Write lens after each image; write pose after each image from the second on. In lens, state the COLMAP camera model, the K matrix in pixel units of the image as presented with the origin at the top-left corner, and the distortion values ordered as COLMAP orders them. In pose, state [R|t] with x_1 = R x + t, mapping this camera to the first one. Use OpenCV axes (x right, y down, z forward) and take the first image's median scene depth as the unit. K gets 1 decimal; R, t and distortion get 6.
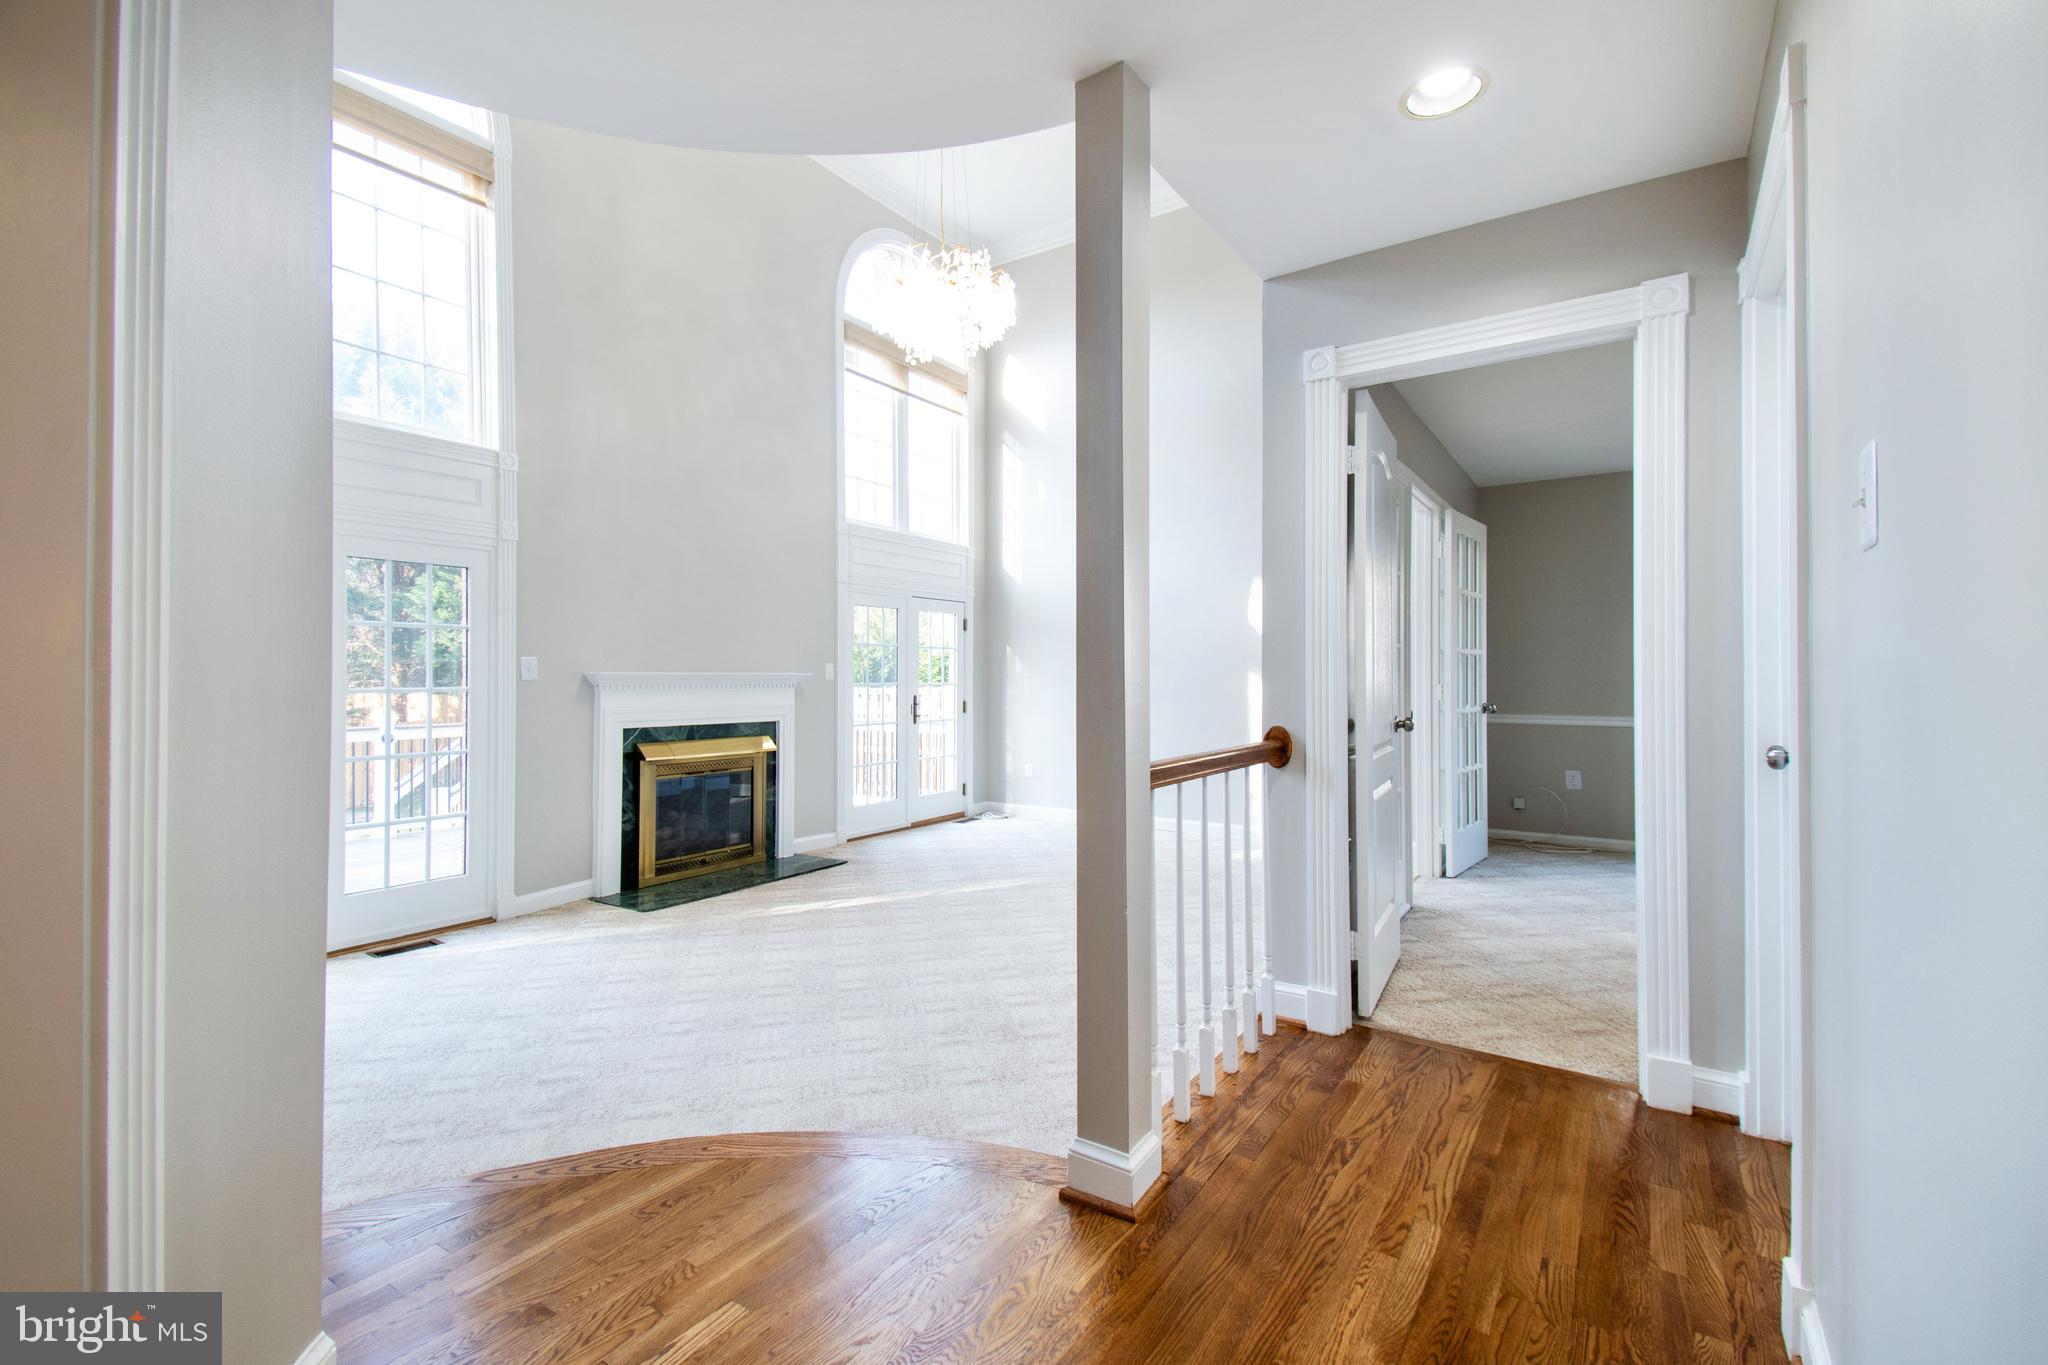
lens RADIAL K [[920.6, 0, 1021.1], [0, 920.6, 666.0], [0, 0, 1]] dist [0.034136, -0.032856]
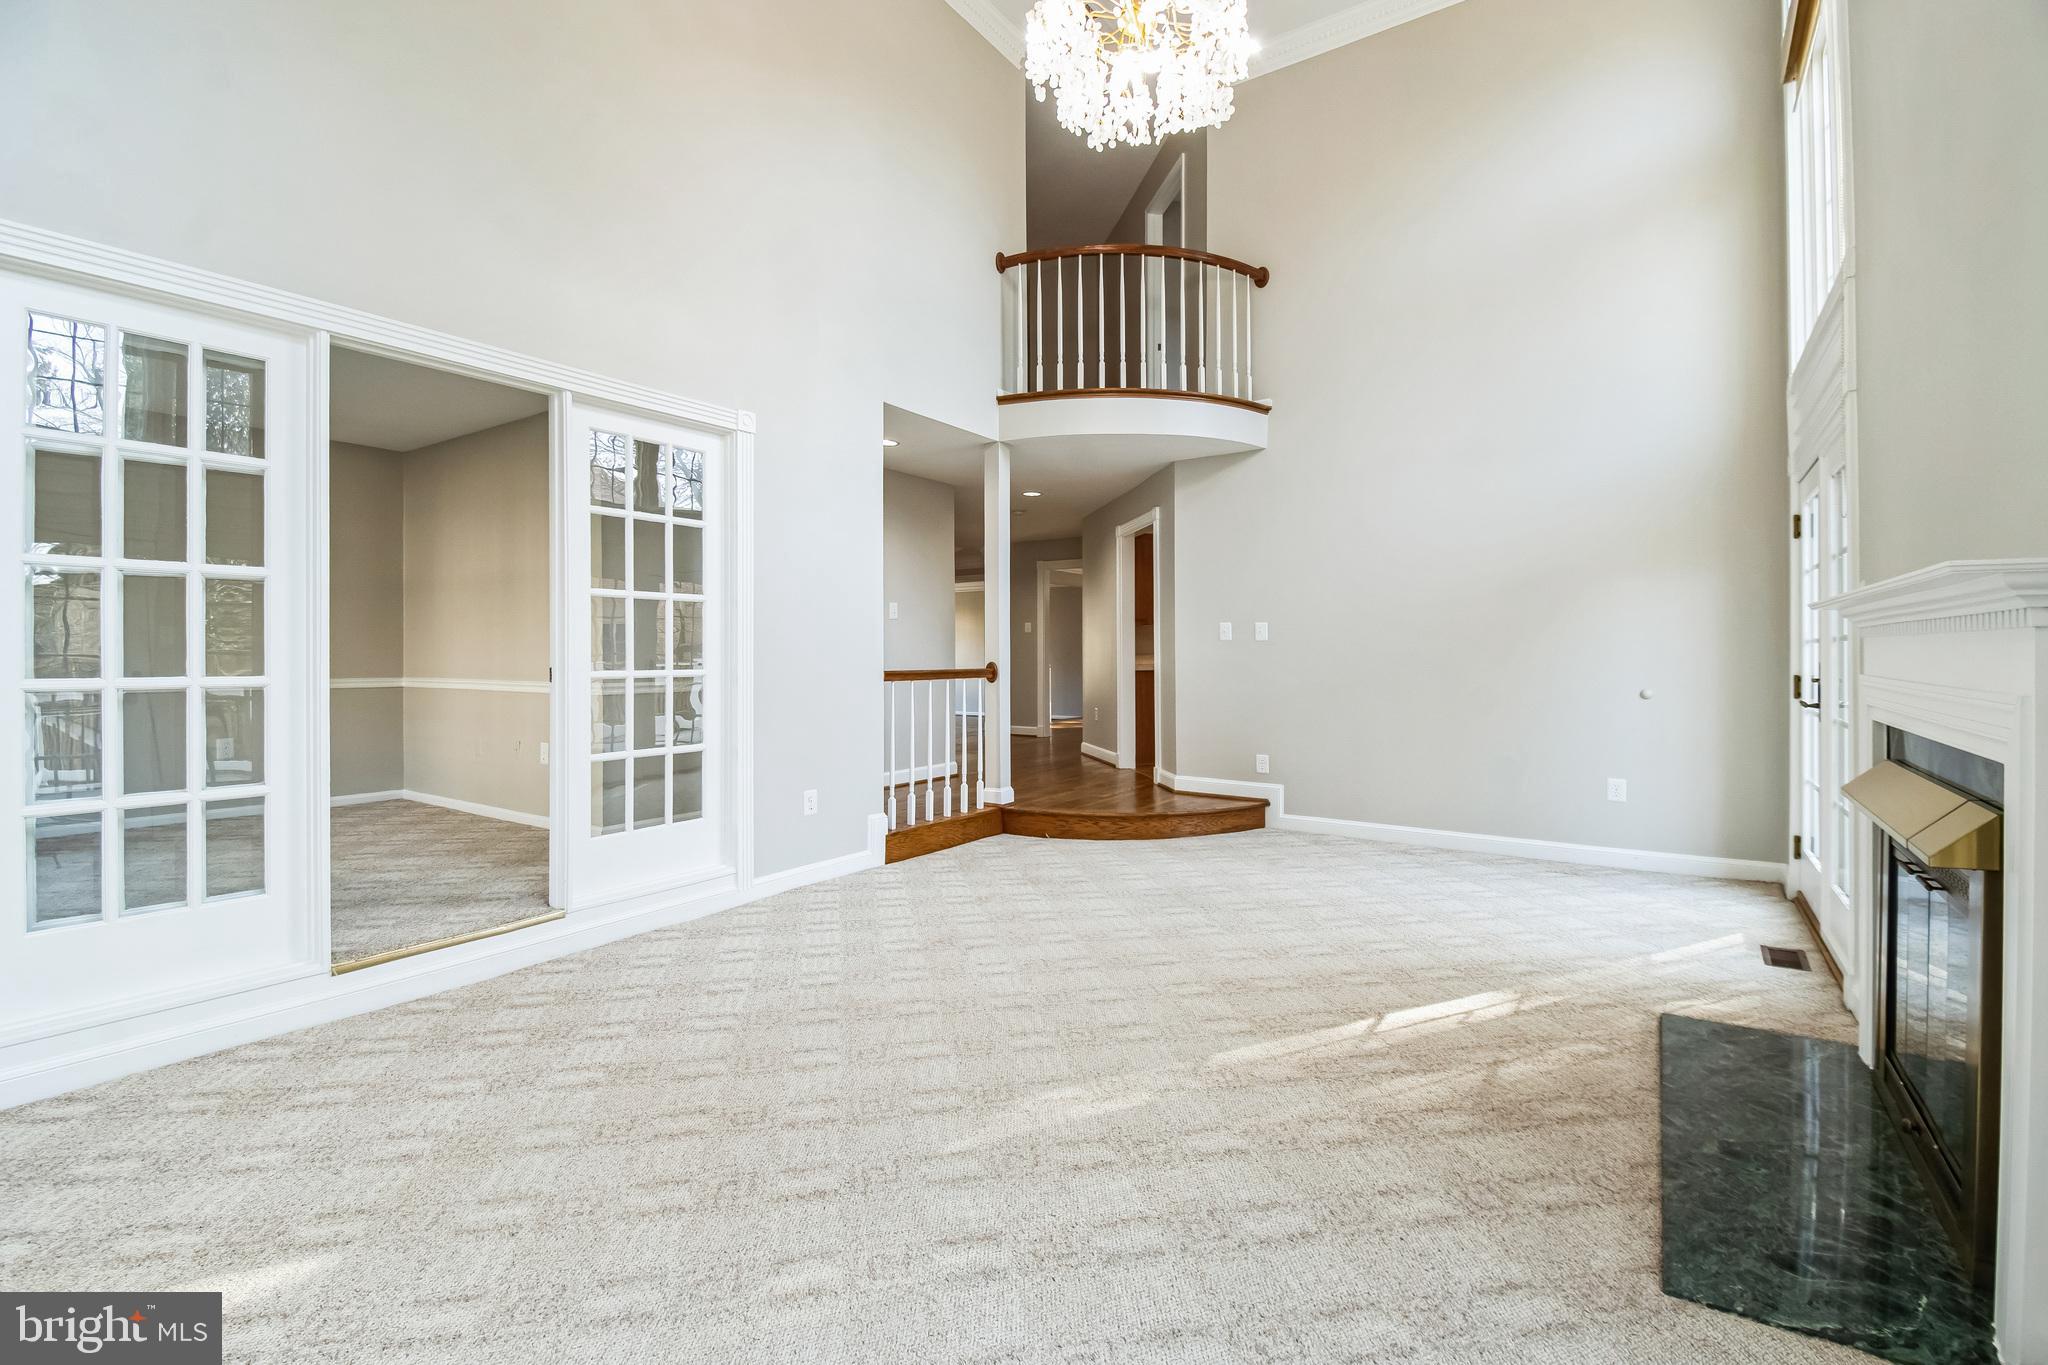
lens RADIAL K [[920.6, 0, 1021.1], [0, 920.6, 666.0], [0, 0, 1]] dist [0.034136, -0.032856]
pose [[-0.999866, 0.000721, 0.016333, -0.011828], [0.000782, 0.999993, 0.003753, 0.044843], [-0.016330, 0.003766, -0.999860, 1.760427]]
